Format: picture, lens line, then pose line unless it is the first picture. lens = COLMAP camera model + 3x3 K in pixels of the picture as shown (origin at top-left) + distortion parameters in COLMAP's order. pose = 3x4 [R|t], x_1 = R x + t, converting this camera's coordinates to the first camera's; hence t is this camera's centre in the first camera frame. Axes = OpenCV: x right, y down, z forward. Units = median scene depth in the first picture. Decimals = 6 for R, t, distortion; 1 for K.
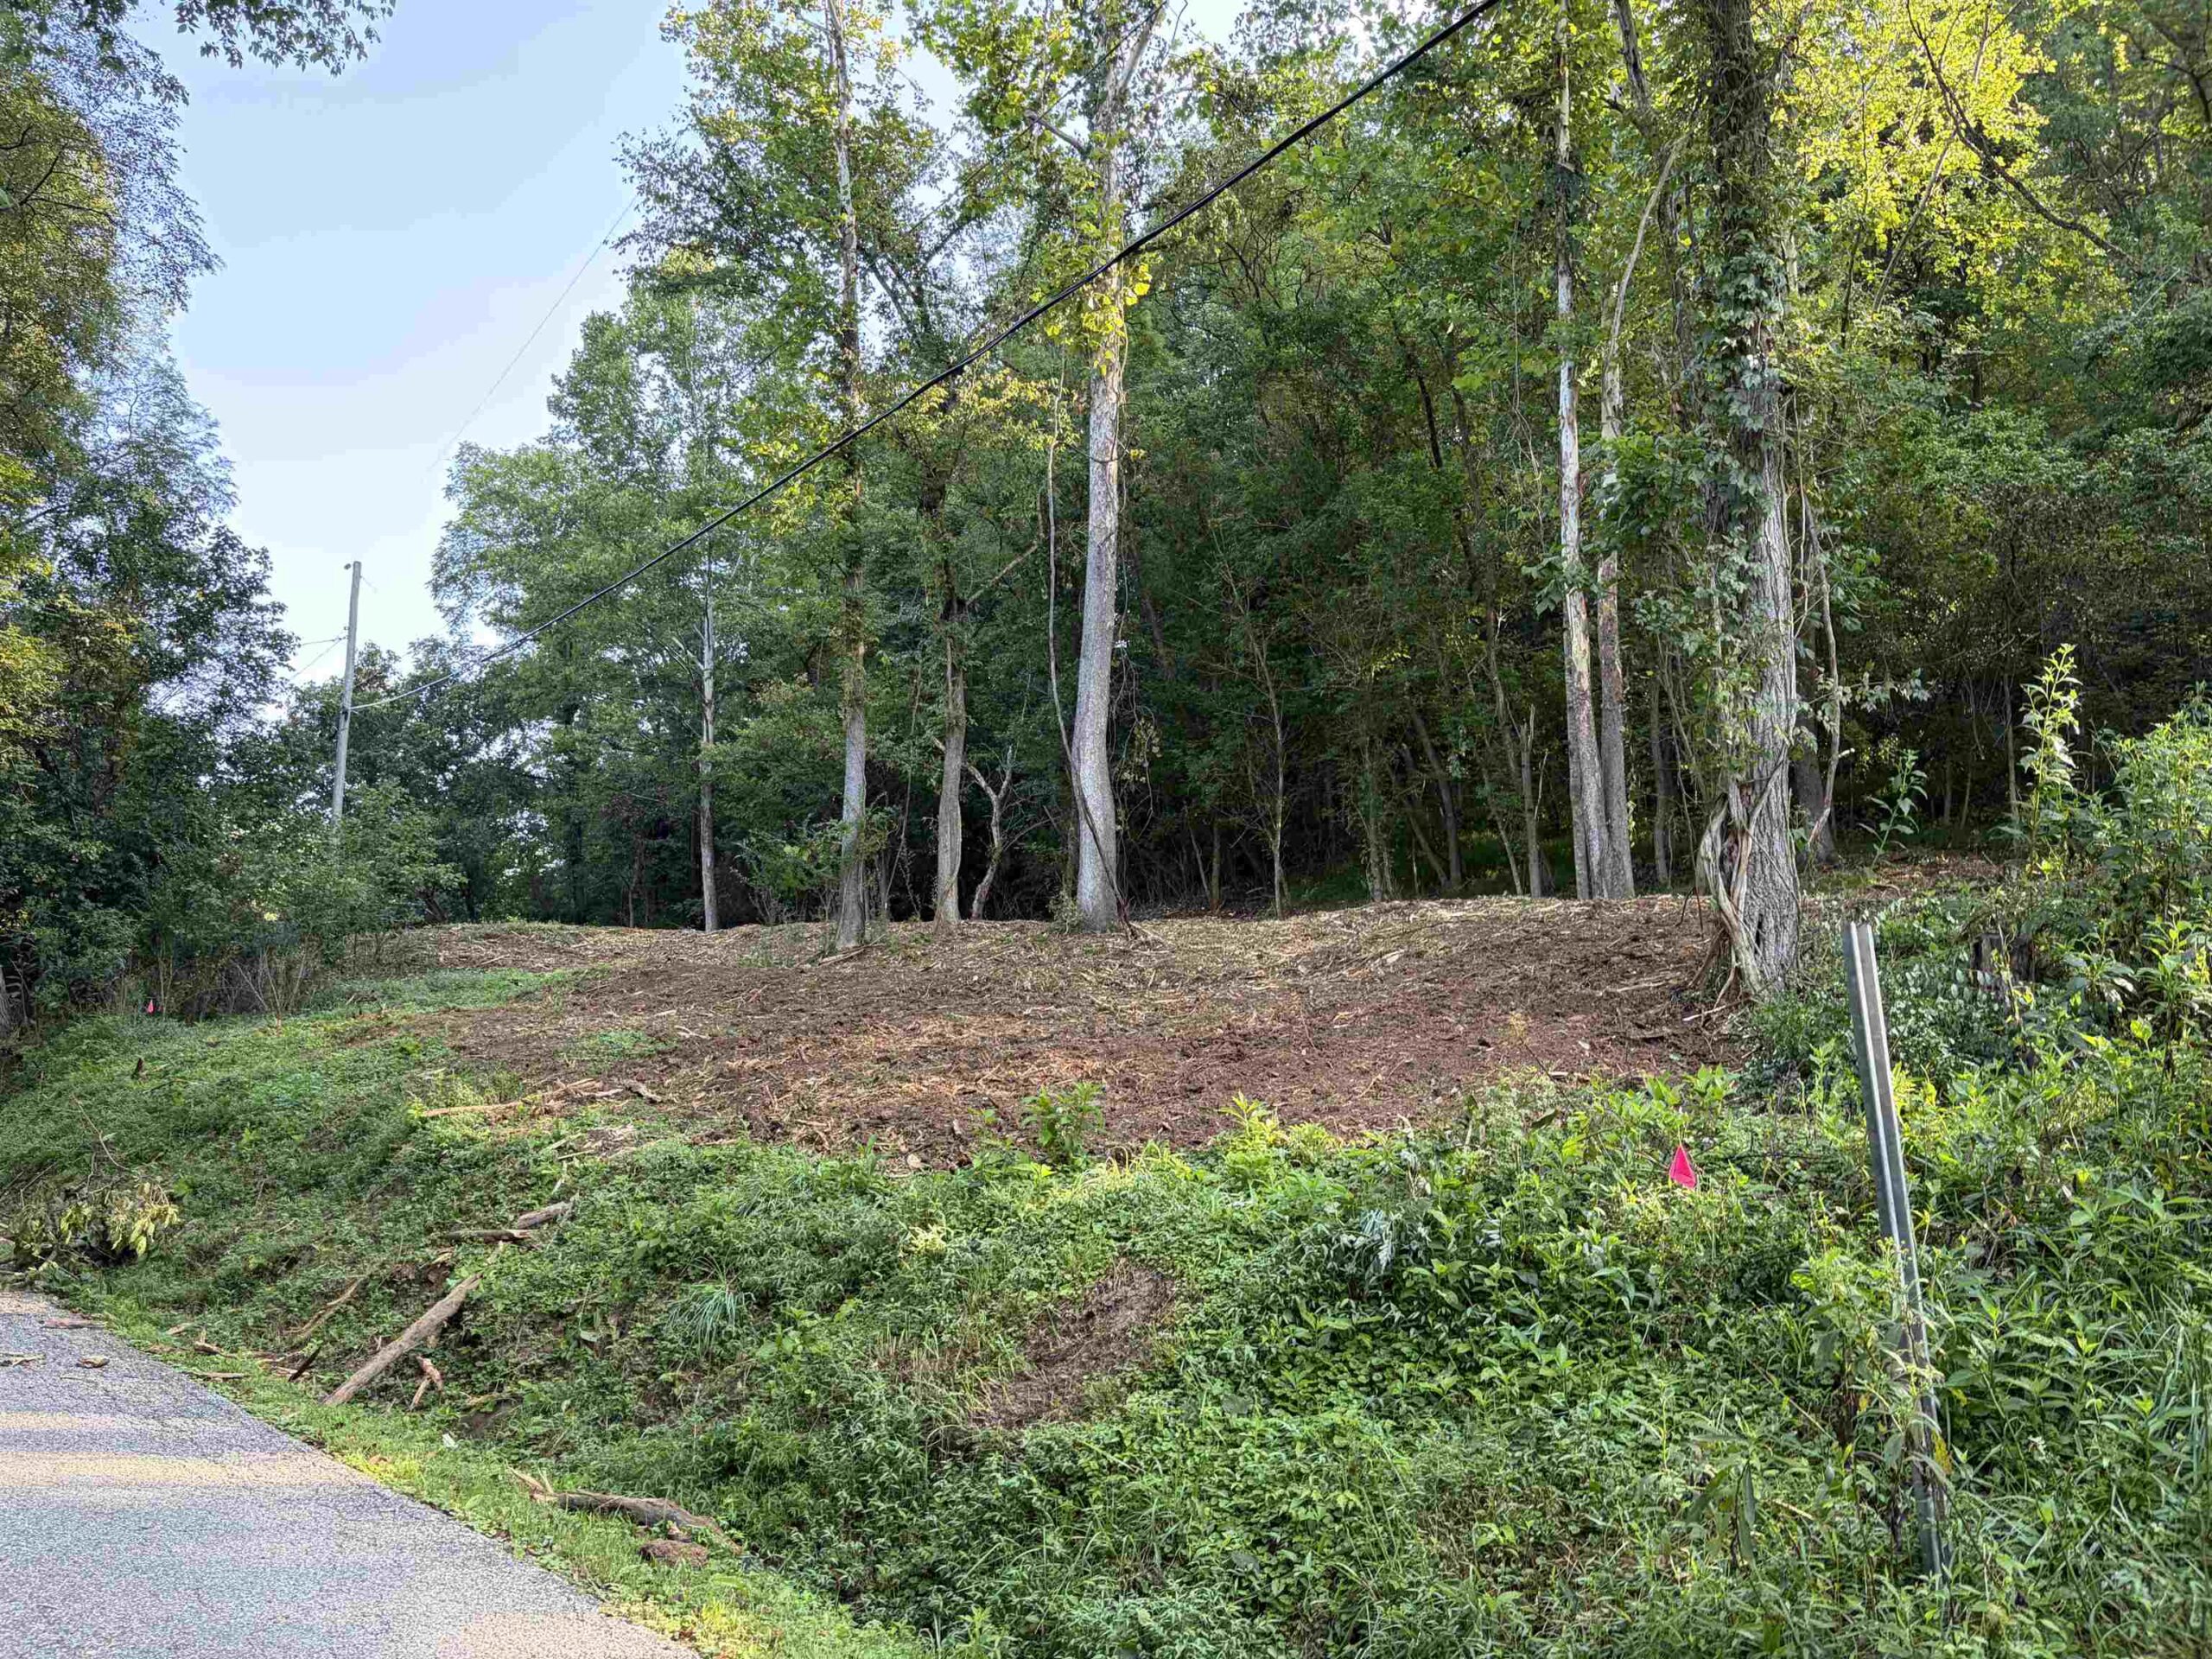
lens RADIAL K [[1684.1, 0, 1106.0], [0, 1684.1, 829.5], [0, 0, 1]] dist [0.000705, 0.207059]
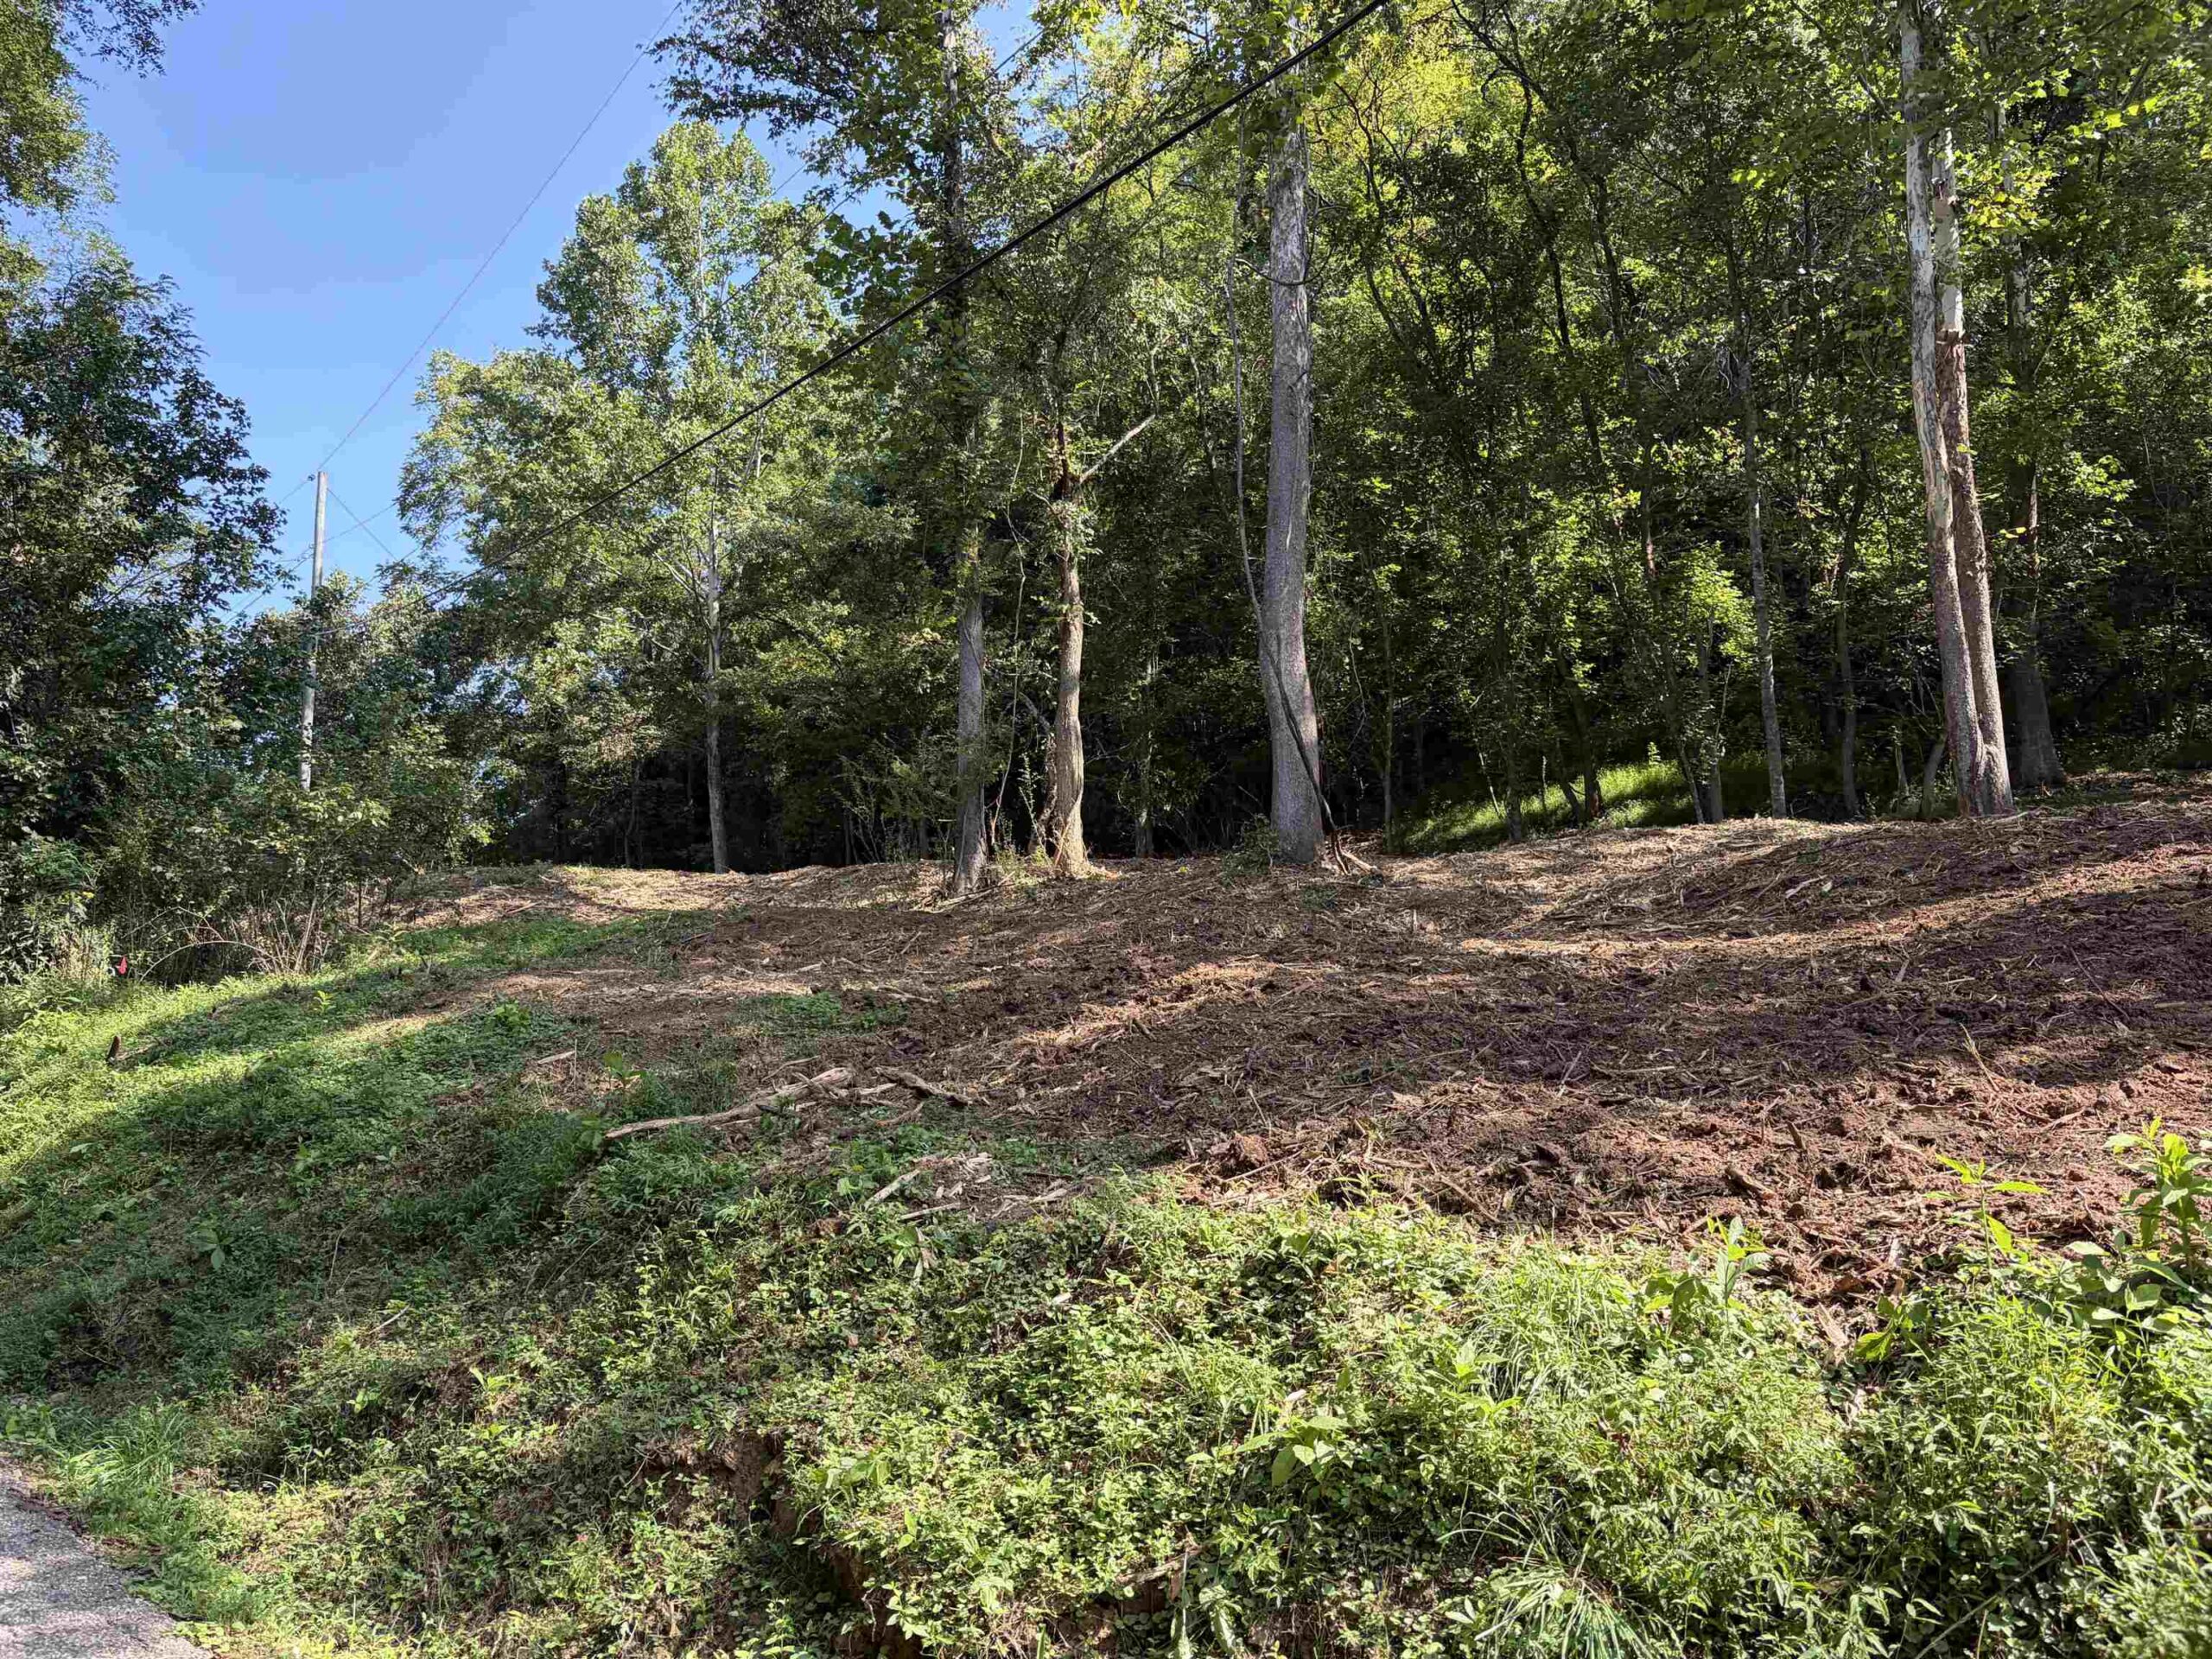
lens RADIAL K [[1666.5, 0, 1106.0], [0, 1666.5, 829.5], [0, 0, 1]] dist [0.093420, 0.000271]
pose [[0.999745, 0.000019, 0.022582, -0.091373], [-0.000742, 0.999487, 0.032016, 0.011516], [-0.022569, -0.032025, 0.999232, 0.156027]]
